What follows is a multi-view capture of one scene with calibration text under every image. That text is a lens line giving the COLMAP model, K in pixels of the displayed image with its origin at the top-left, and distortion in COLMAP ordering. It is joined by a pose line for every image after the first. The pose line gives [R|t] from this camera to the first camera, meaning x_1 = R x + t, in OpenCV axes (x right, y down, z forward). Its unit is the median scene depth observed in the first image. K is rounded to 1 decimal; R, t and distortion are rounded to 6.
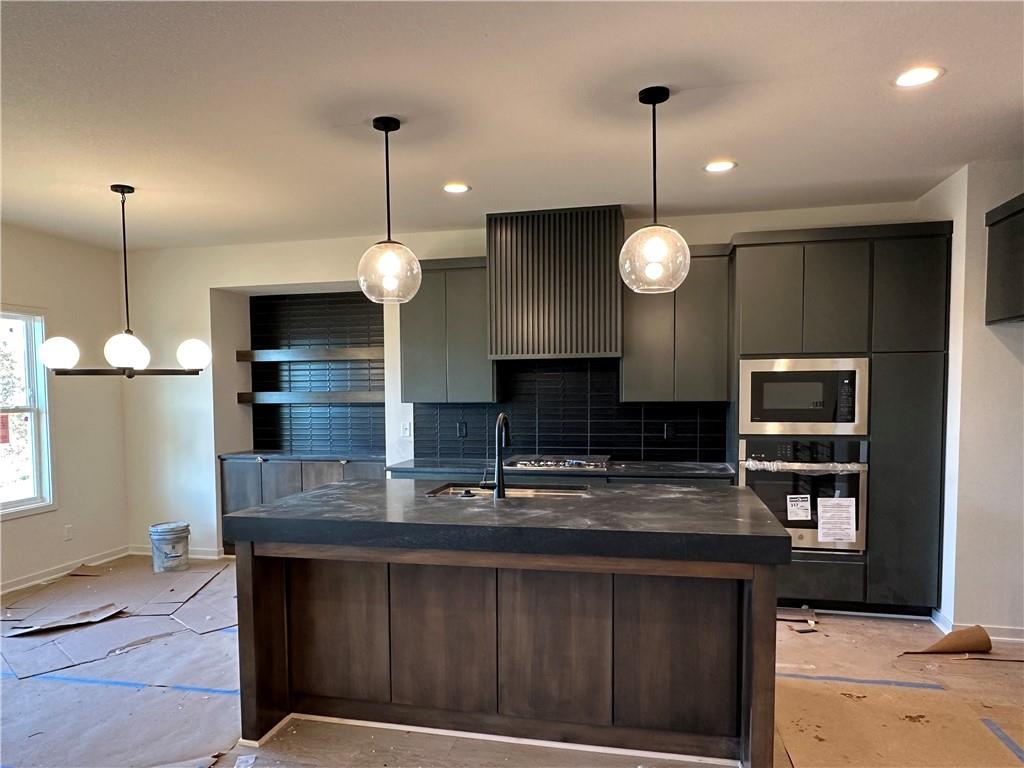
lens RADIAL K [[715.1, 0, 493.0], [0, 715.1, 414.9], [0, 0, 1]] dist [-0.001413, -0.001853]
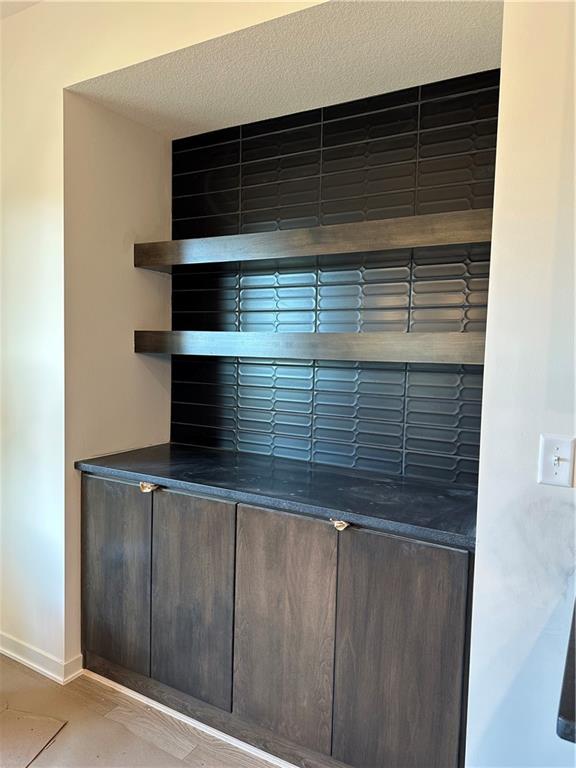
lens RADIAL K [[569.8, 0, 288.0], [0, 569.8, 384.0], [0, 0, 1]] dist [0.047659, 0.000253]
pose [[0.954583, 0.054541, -0.292909, -0.200235], [-0.044758, 0.998197, 0.040002, -0.021002], [0.294563, -0.025075, 0.955303, 0.940292]]
